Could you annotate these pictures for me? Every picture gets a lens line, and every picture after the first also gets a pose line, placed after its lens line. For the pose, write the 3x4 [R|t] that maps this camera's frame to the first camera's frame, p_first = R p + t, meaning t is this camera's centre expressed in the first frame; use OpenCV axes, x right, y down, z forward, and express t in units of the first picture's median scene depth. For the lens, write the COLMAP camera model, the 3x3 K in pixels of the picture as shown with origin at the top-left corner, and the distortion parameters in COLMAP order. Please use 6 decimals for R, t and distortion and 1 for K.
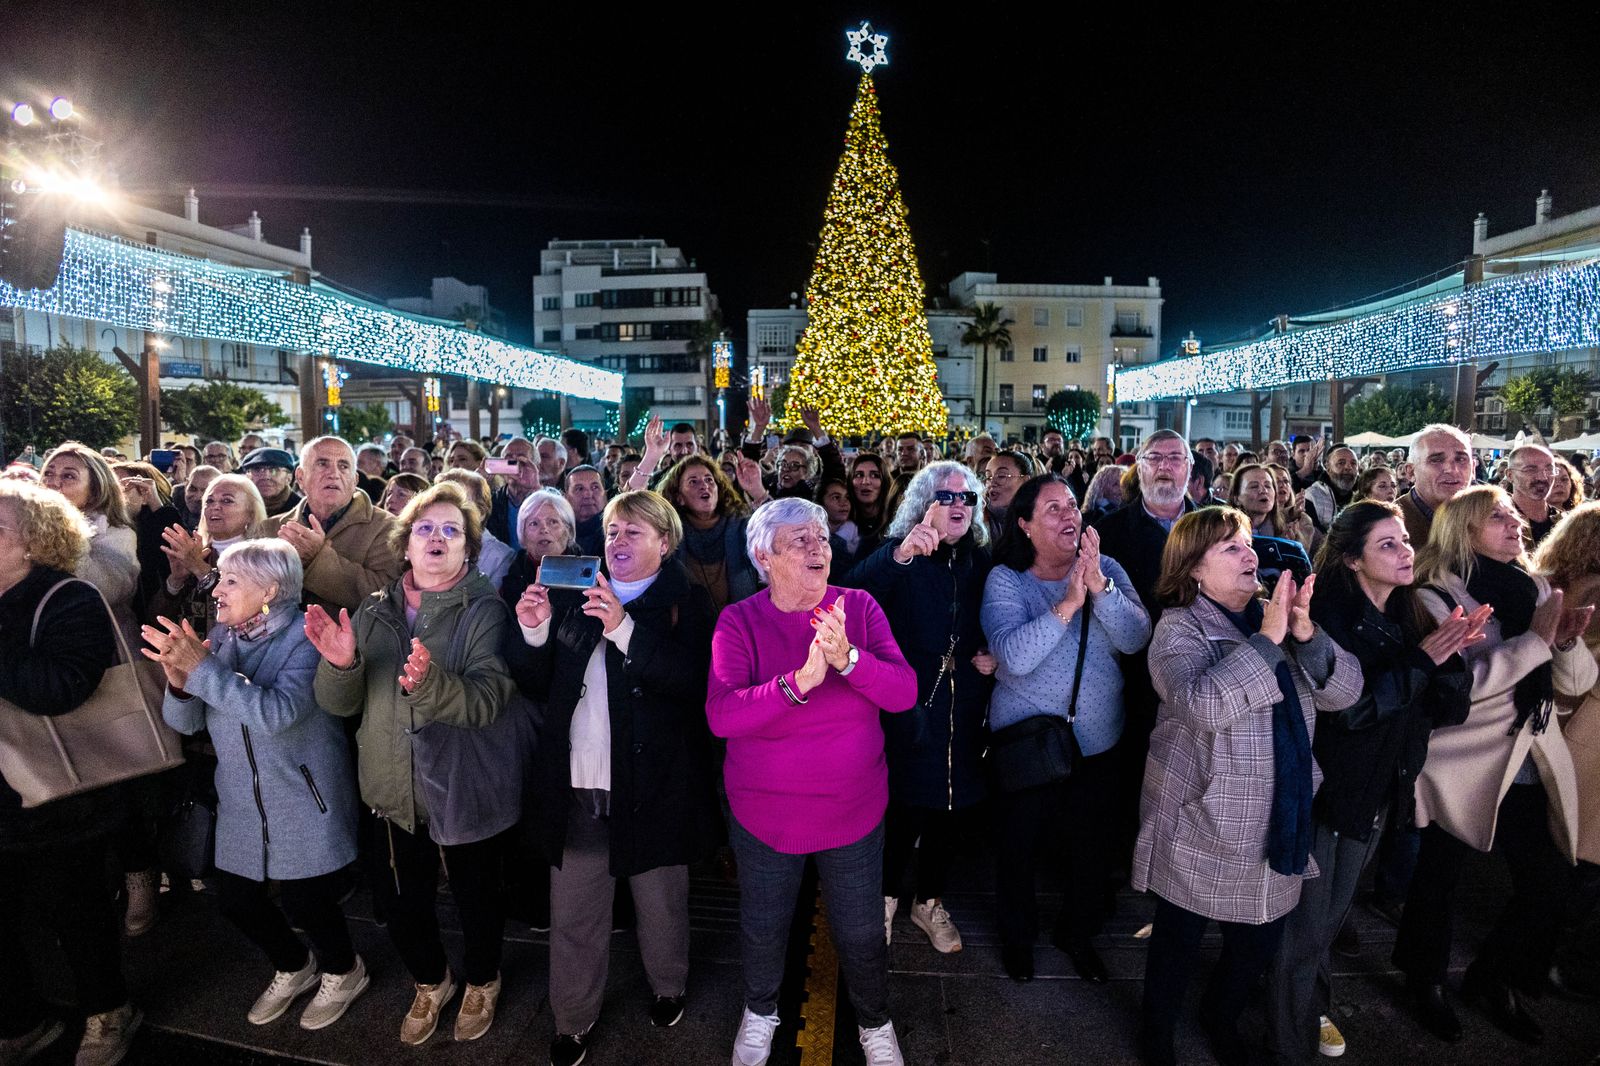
lens RADIAL K [[741.4, 0, 798.0], [0, 741.4, 530.2], [0, 0, 1]] dist [-0.148463, 0.034164]
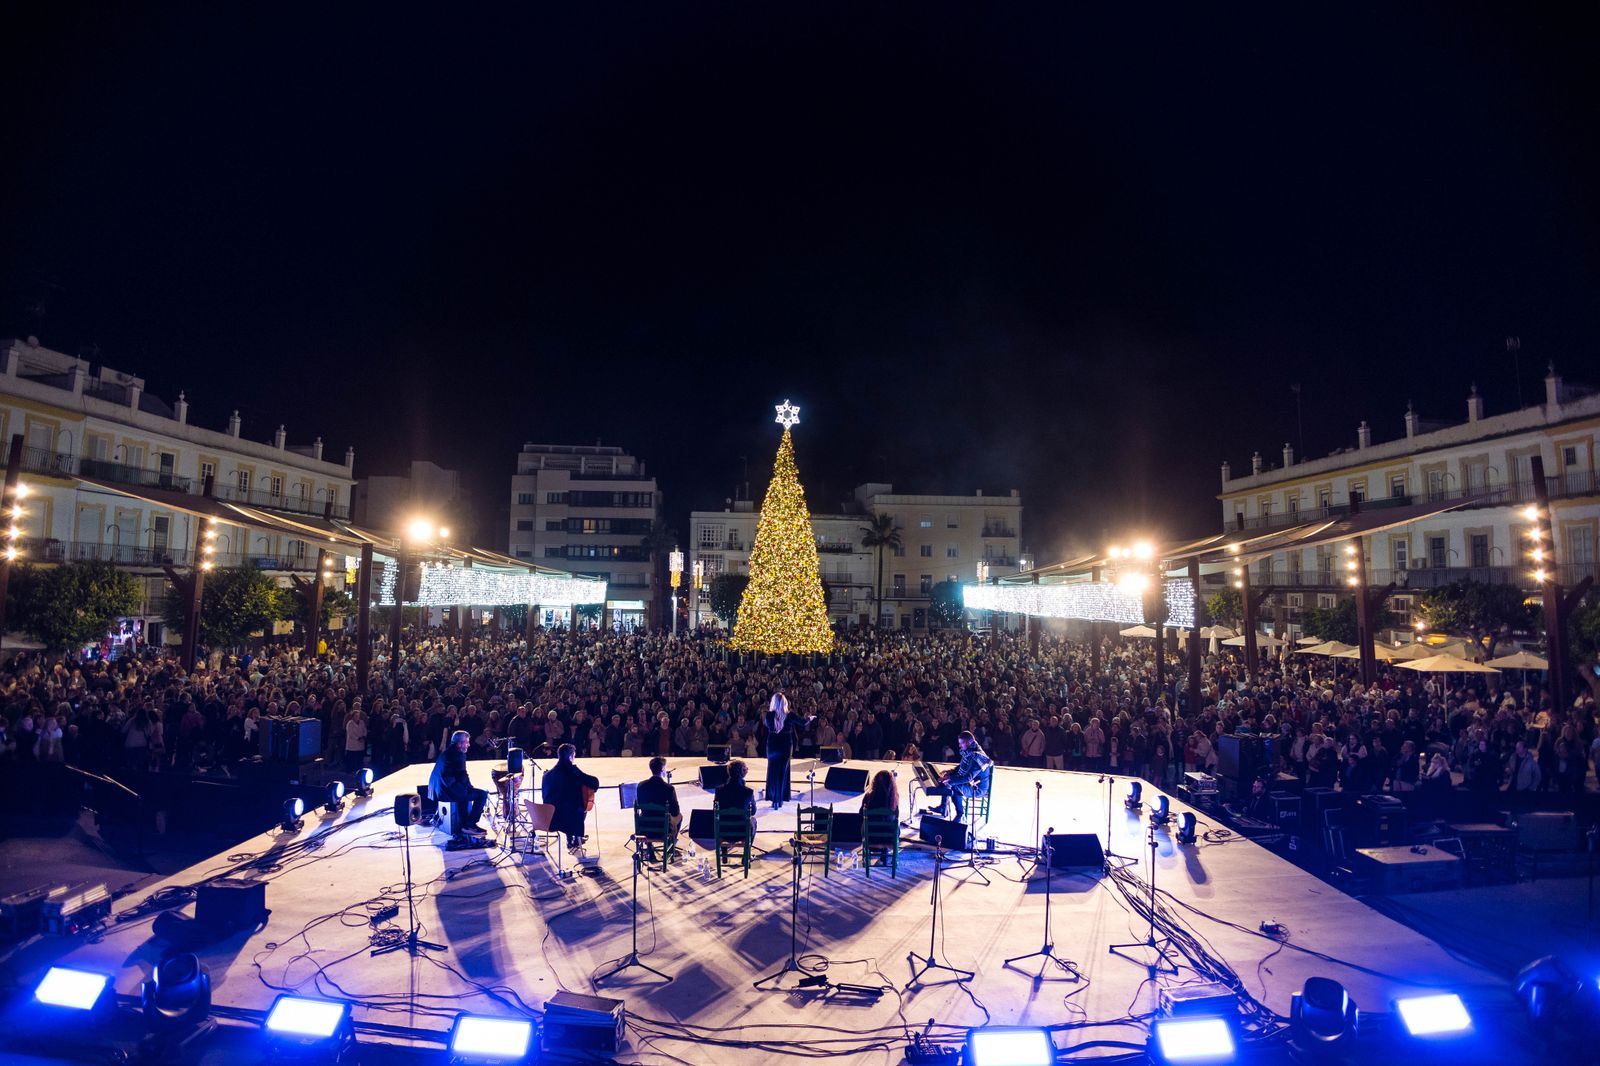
lens RADIAL K [[753.7, 0, 798.2], [0, 753.7, 527.7], [0, 0, 1]] dist [-0.153394, 0.039658]
pose [[0.994468, 0.020480, 0.103026, -0.035771], [0.000871, 0.979168, -0.203050, -0.035680], [-0.105038, 0.202016, 0.973733, -0.455634]]
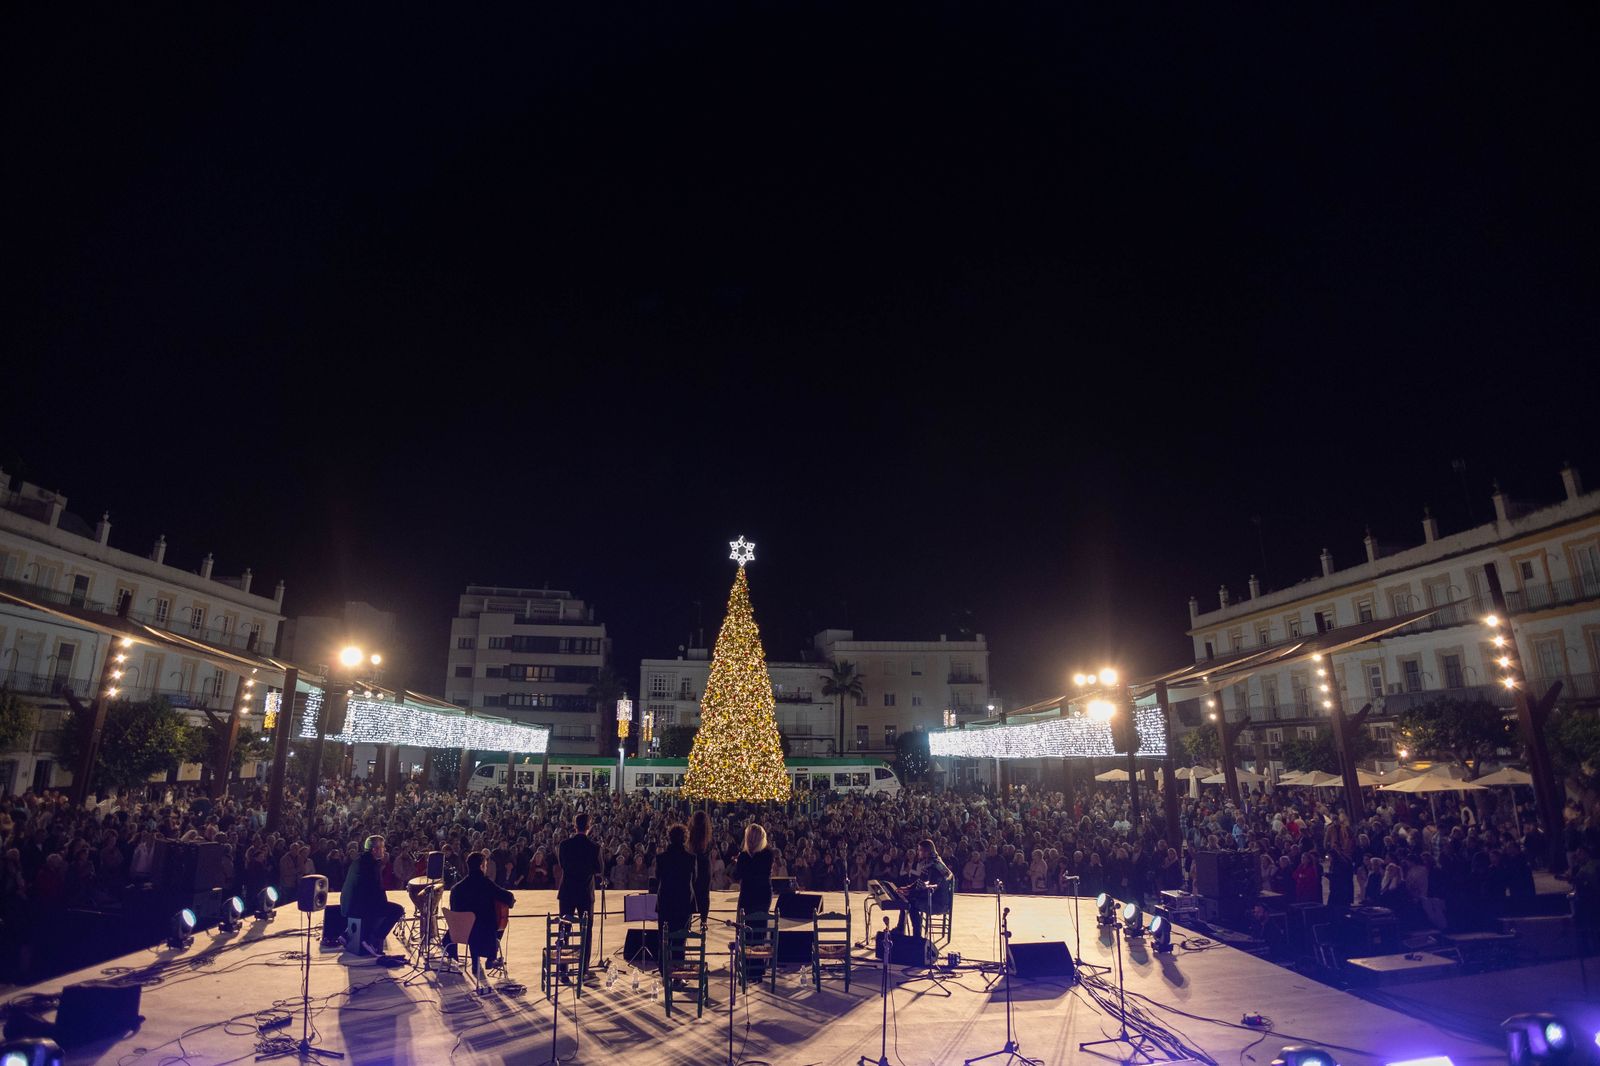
lens RADIAL K [[786.7, 0, 799.2], [0, 786.7, 521.3], [0, 0, 1]] dist [-0.150283, 0.036722]
pose [[0.987626, 0.044631, 0.150340, -0.031399], [0.019054, 0.917396, -0.397518, -0.012326], [-0.155663, 0.395464, 0.905195, -0.459472]]
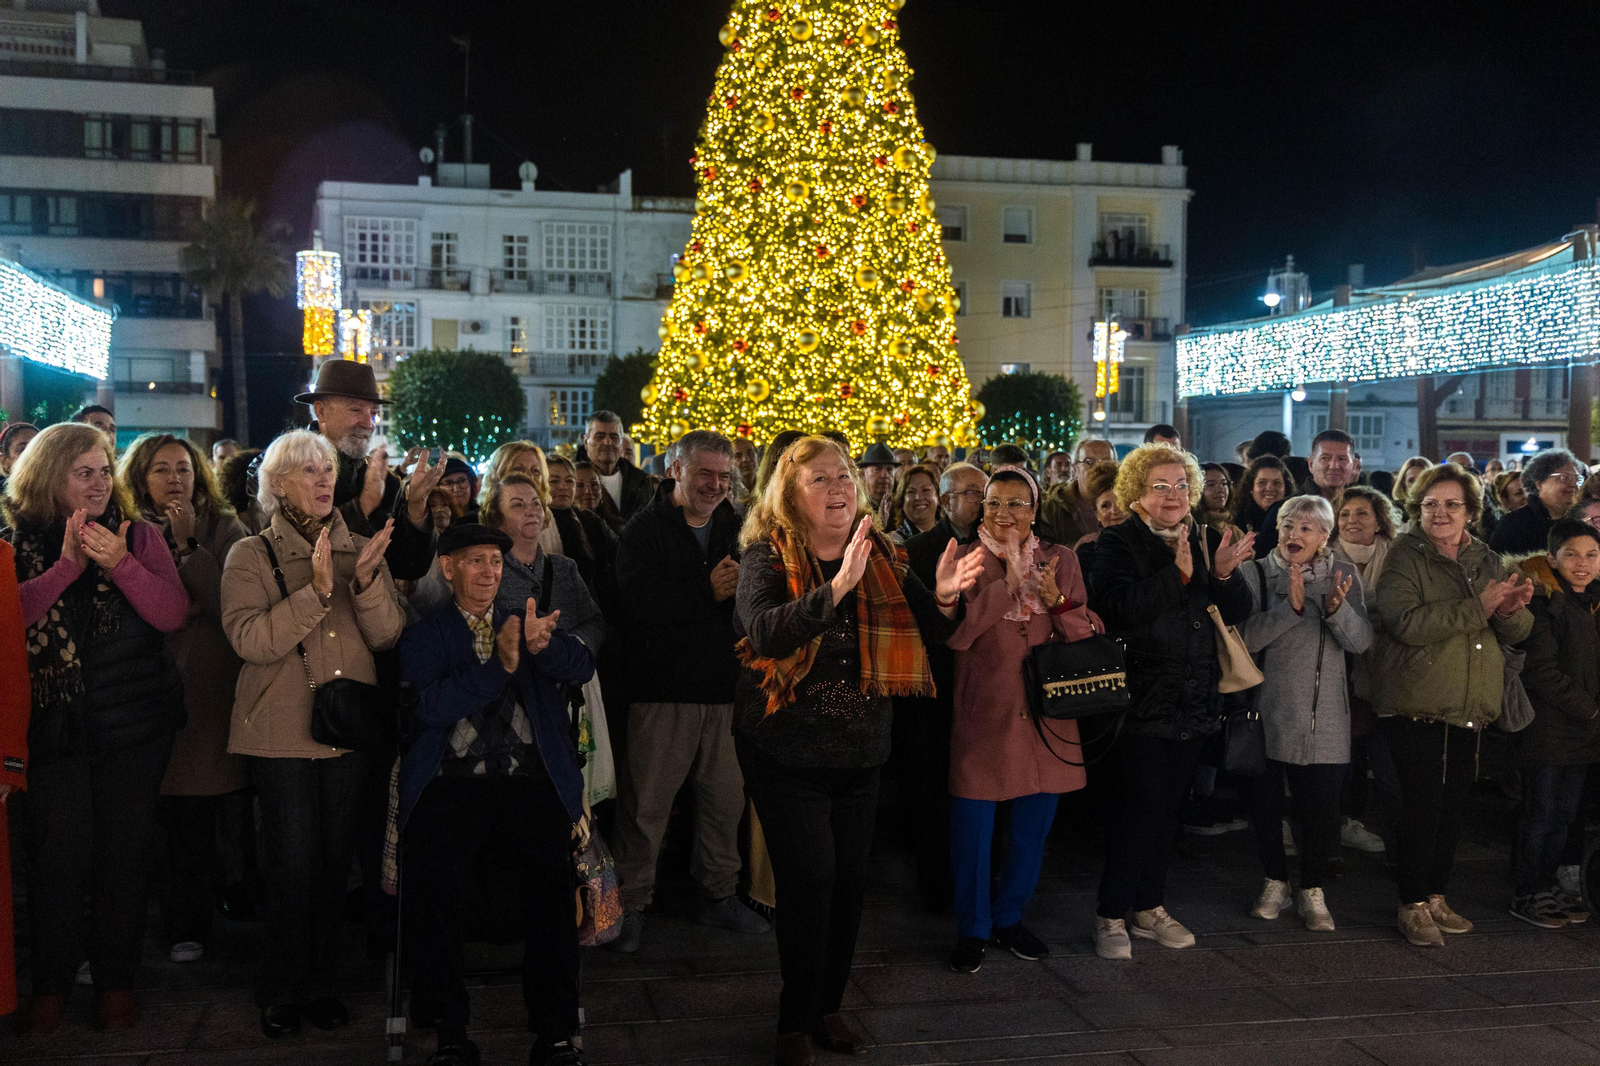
lens RADIAL K [[1638.3, 0, 802.5], [0, 1638.3, 527.7], [0, 0, 1]] dist [0.037263, -0.049874]
pose [[0.955744, -0.005427, 0.294150, -0.157685], [0.033238, 0.995421, -0.089628, 0.007978], [-0.292317, 0.095438, 0.951547, -0.008441]]
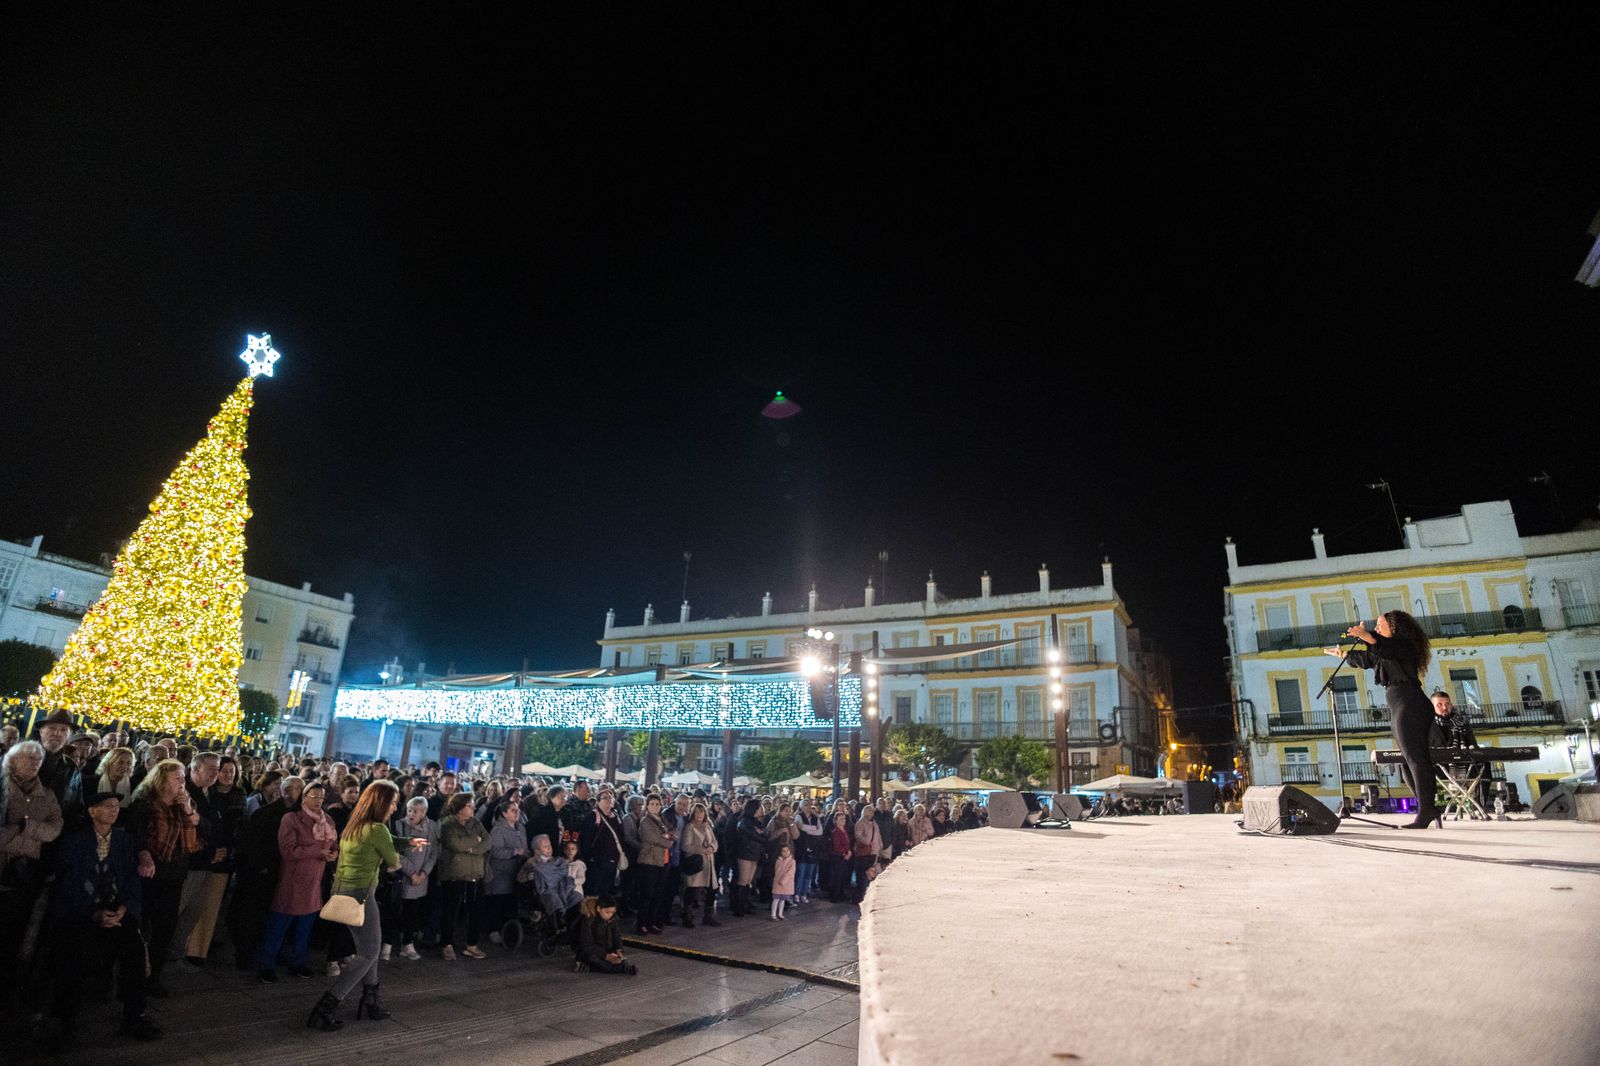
lens RADIAL K [[741.4, 0, 798.0], [0, 741.4, 530.2], [0, 0, 1]] dist [-0.148463, 0.034164]
pose [[0.436742, 0.321462, 0.840190, -0.206212], [0.064887, 0.920283, -0.385835, 0.003912], [-0.897244, 0.223028, 0.381068, -0.049887]]
